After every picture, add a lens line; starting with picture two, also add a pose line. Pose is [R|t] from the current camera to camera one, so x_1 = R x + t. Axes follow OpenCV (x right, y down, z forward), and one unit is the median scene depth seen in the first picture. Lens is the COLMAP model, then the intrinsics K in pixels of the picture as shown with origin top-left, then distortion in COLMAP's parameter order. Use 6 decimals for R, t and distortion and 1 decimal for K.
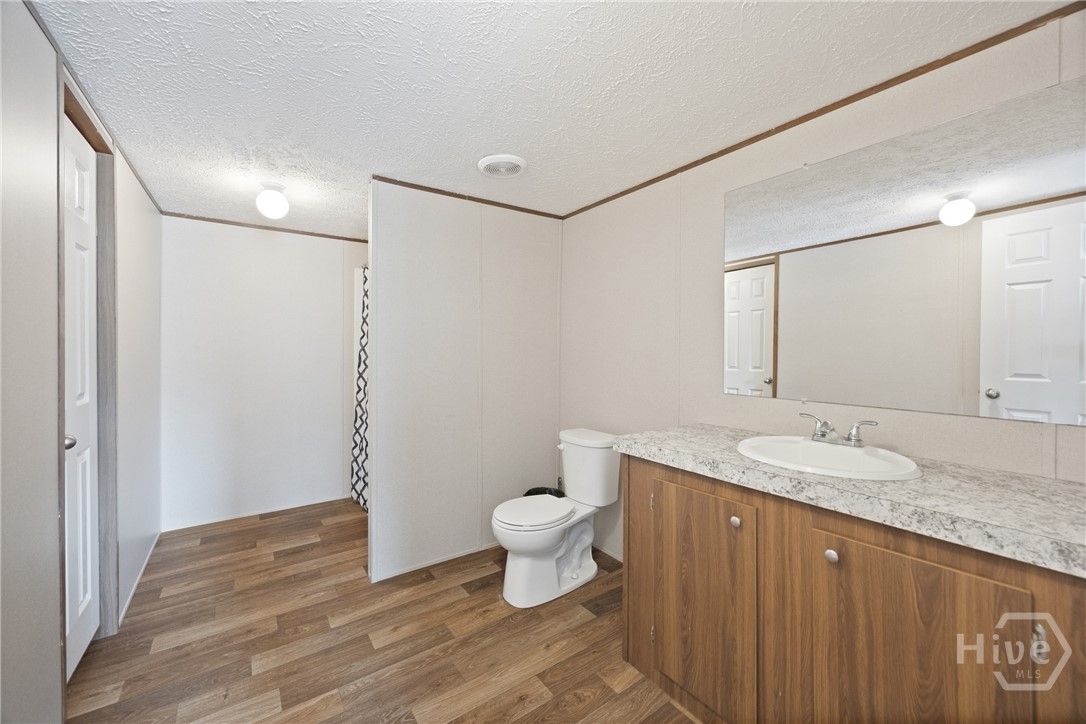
lens RADIAL K [[433.8, 0, 547.5], [0, 433.8, 345.8], [0, 0, 1]] dist [-0.004827, -0.000302]
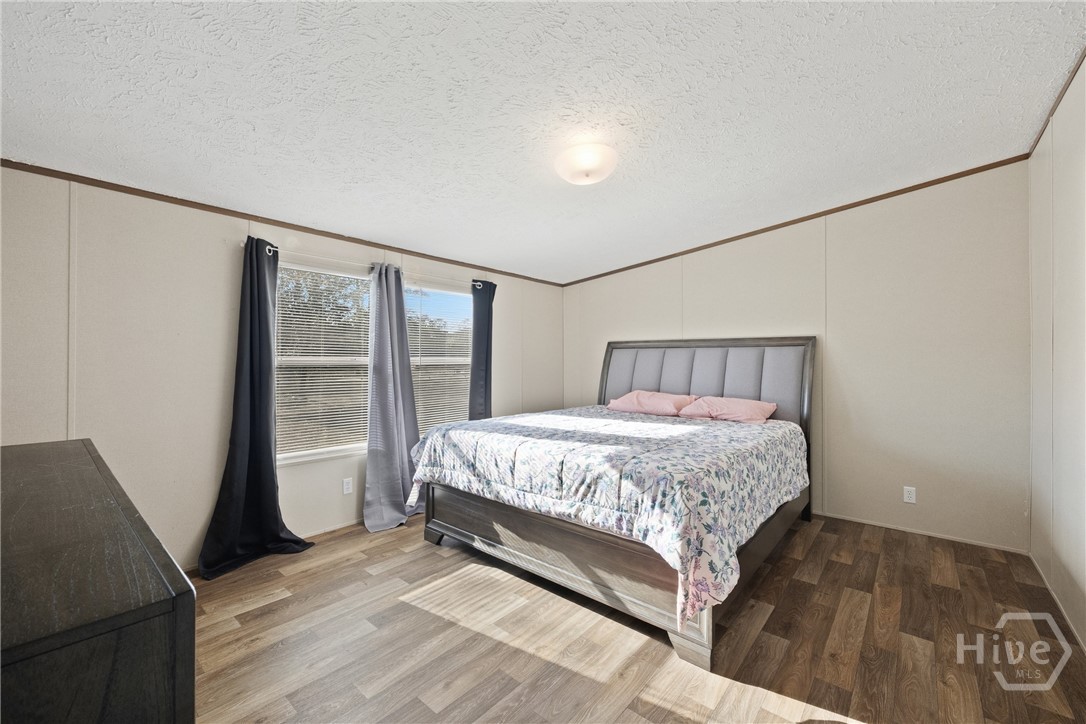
lens RADIAL K [[433.8, 0, 551.7], [0, 433.8, 369.4], [0, 0, 1]] dist [-0.004827, -0.000302]
pose [[0.966123, 0.006803, 0.257993, -0.377752], [-0.010925, 0.999834, 0.014548, 0.001061], [-0.257851, -0.016874, 0.966037, 0.112523]]
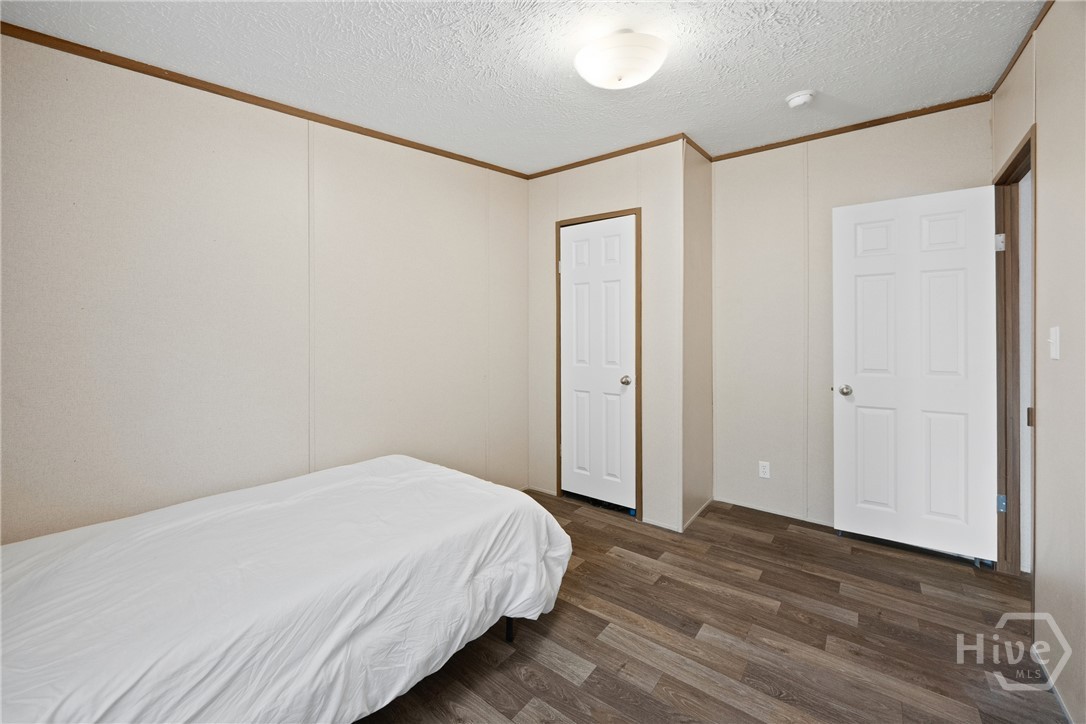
lens RADIAL K [[433.8, 0, 545.9], [0, 433.8, 334.4], [0, 0, 1]] dist [-0.004827, -0.000302]
pose [[-0.301041, -0.000570, 0.953611, -1.337197], [-0.014303, 0.999890, -0.003917, 0.010315], [-0.953504, -0.014819, -0.301016, 1.878154]]
